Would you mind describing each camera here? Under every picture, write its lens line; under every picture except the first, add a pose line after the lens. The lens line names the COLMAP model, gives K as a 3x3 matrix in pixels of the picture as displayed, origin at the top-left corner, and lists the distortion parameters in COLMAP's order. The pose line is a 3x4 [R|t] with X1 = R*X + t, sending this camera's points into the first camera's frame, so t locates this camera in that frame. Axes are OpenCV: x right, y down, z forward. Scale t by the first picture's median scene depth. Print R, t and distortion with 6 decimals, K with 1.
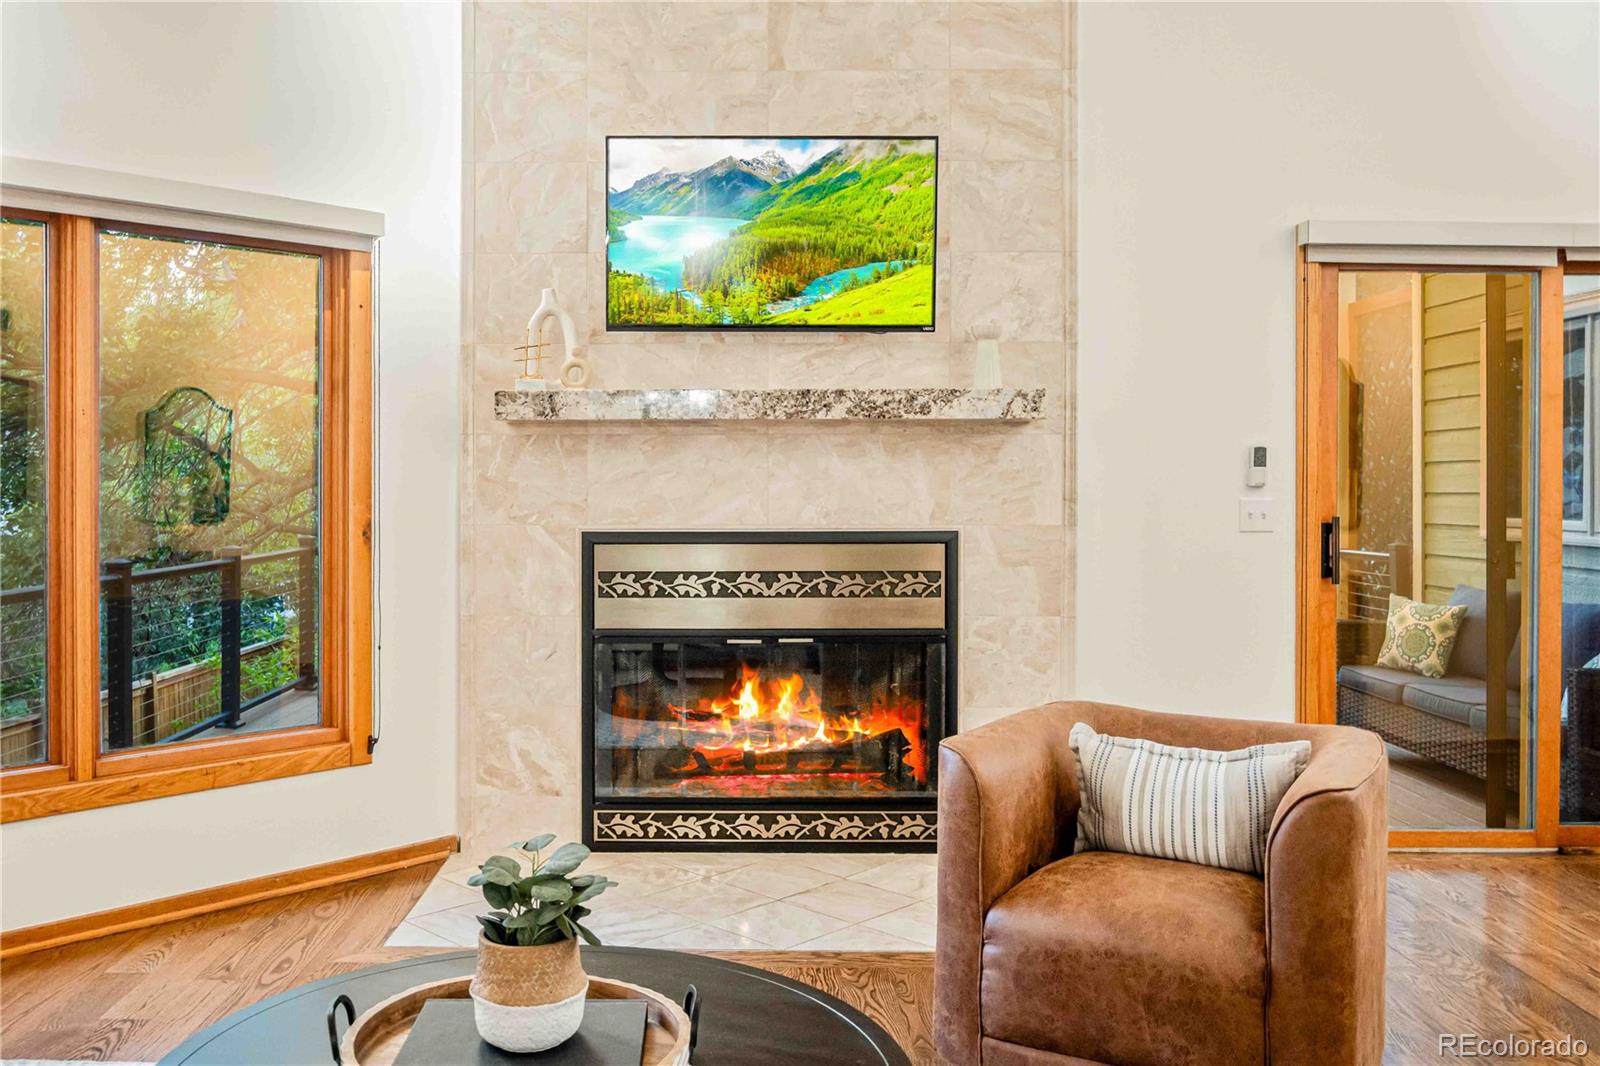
lens RADIAL K [[1949.5, 0, 800.0], [0, 1949.5, 533.0], [0, 0, 1]] dist [0.003046, 0.003495]
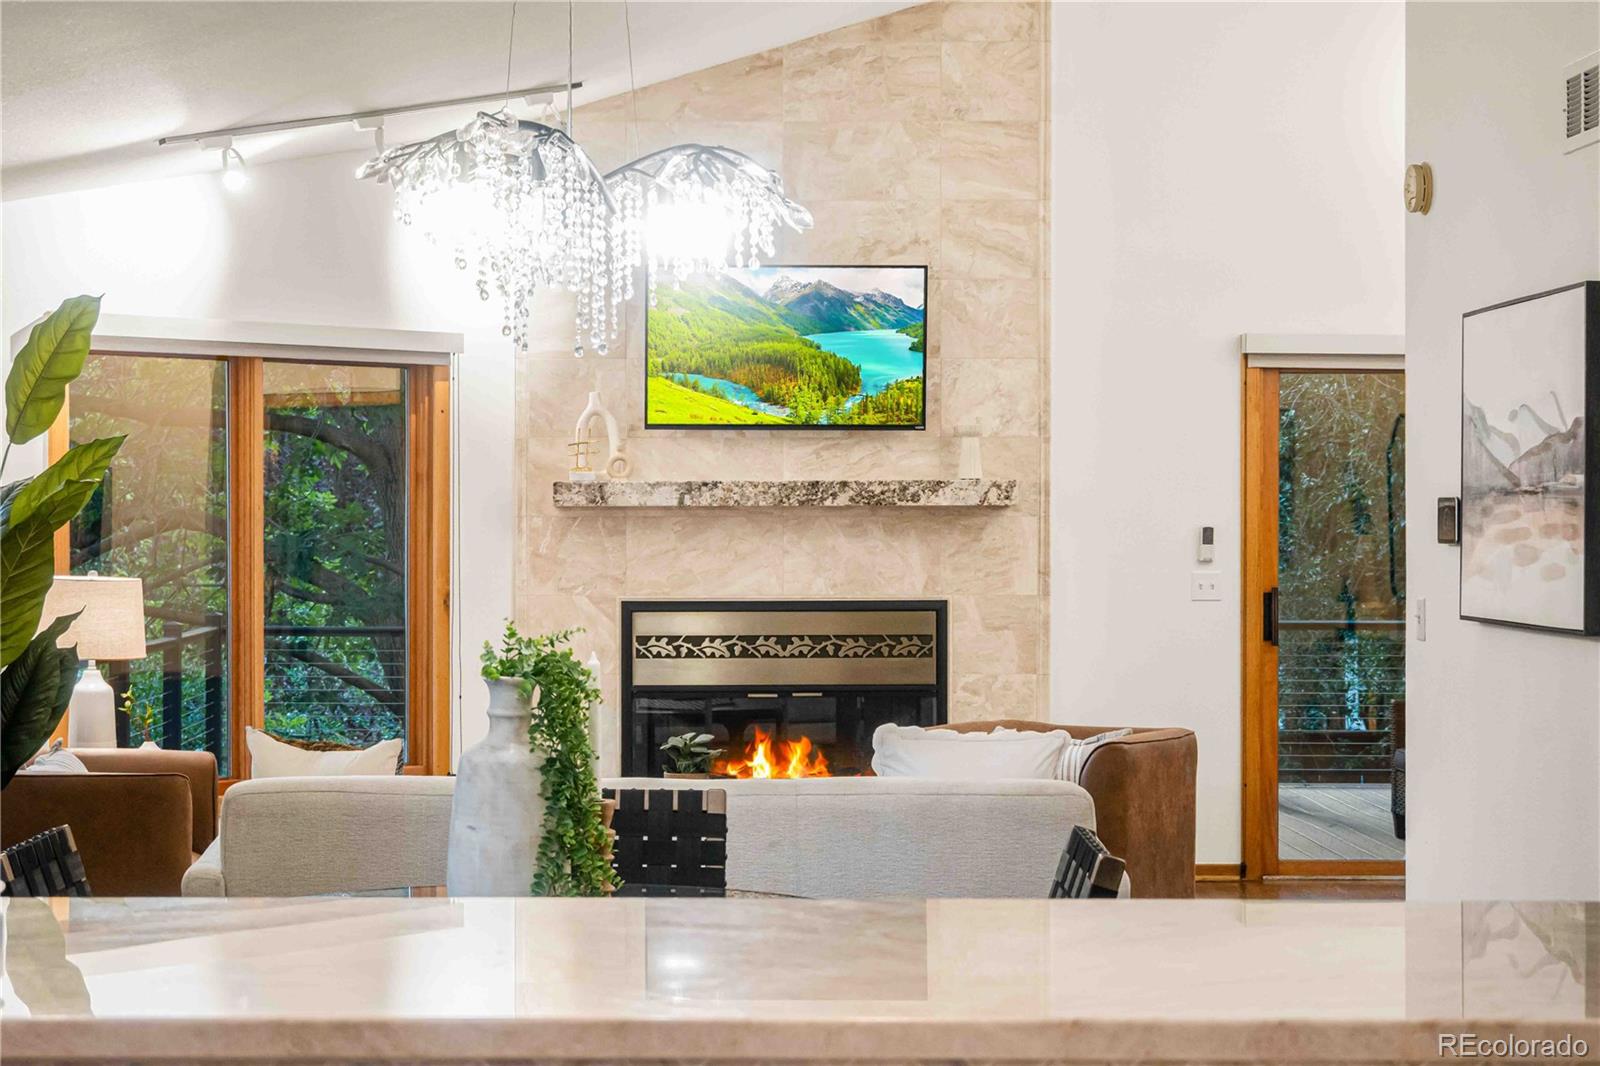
lens RADIAL K [[2914.9, 0, 800.0], [0, 2914.9, 533.0], [0, 0, 1]] dist [0.019330, 0.019175]
pose [[0.999992, -0.000740, -0.003897, 0.000419], [0.000630, 0.999604, -0.028134, 0.007710], [0.003916, 0.028132, 0.999597, -0.726890]]
